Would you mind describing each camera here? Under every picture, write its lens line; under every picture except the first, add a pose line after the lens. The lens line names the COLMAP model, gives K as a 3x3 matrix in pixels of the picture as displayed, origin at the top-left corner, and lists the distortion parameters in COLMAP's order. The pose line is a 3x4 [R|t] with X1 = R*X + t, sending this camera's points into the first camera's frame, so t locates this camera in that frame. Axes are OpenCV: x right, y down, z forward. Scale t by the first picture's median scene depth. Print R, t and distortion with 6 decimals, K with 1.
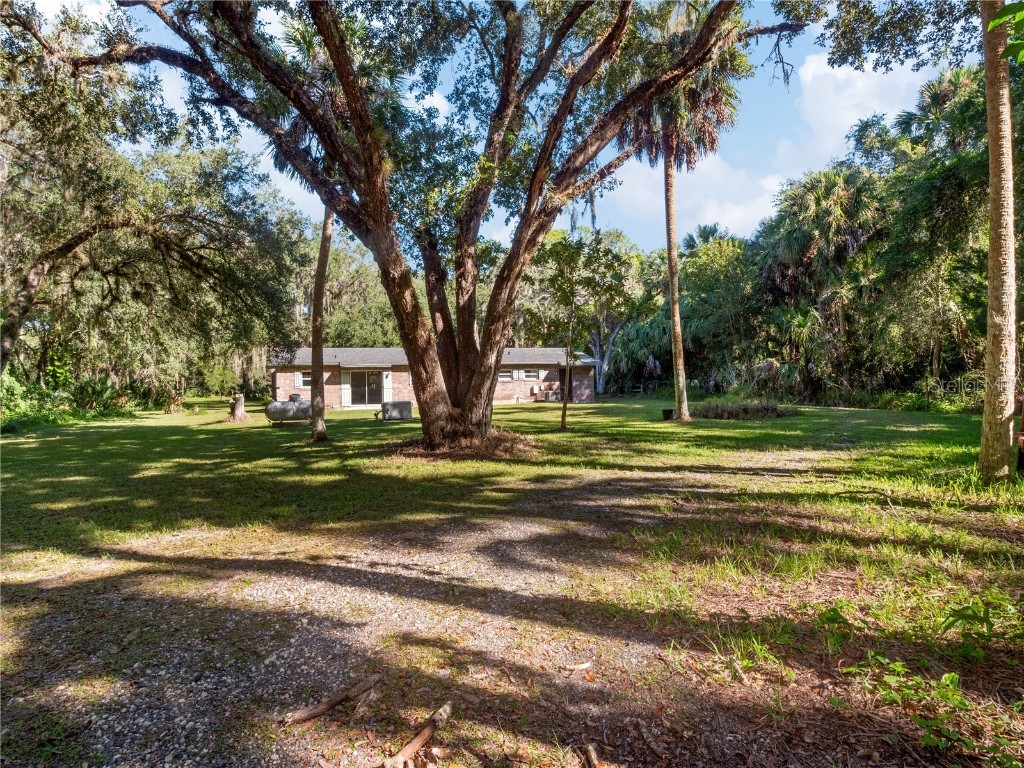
lens RADIAL K [[605.3, 0, 511.6], [0, 605.3, 379.7], [0, 0, 1]] dist [-0.001804, -0.000391]
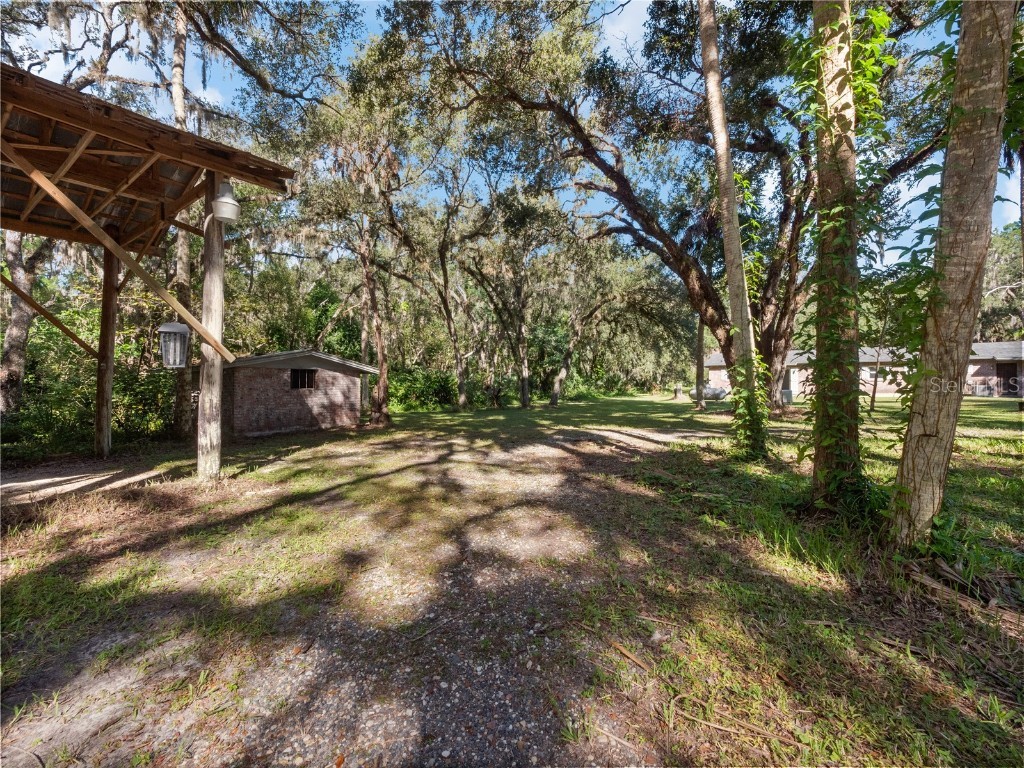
lens RADIAL K [[438.9, 0, 505.5], [0, 438.9, 382.8], [0, 0, 1]] dist [0.002077, 0.000128]
pose [[0.641227, 0.011013, -0.767272, 0.222233], [0.001662, 0.999875, 0.015741, 0.002336], [0.767349, -0.011369, 0.641128, -0.196503]]
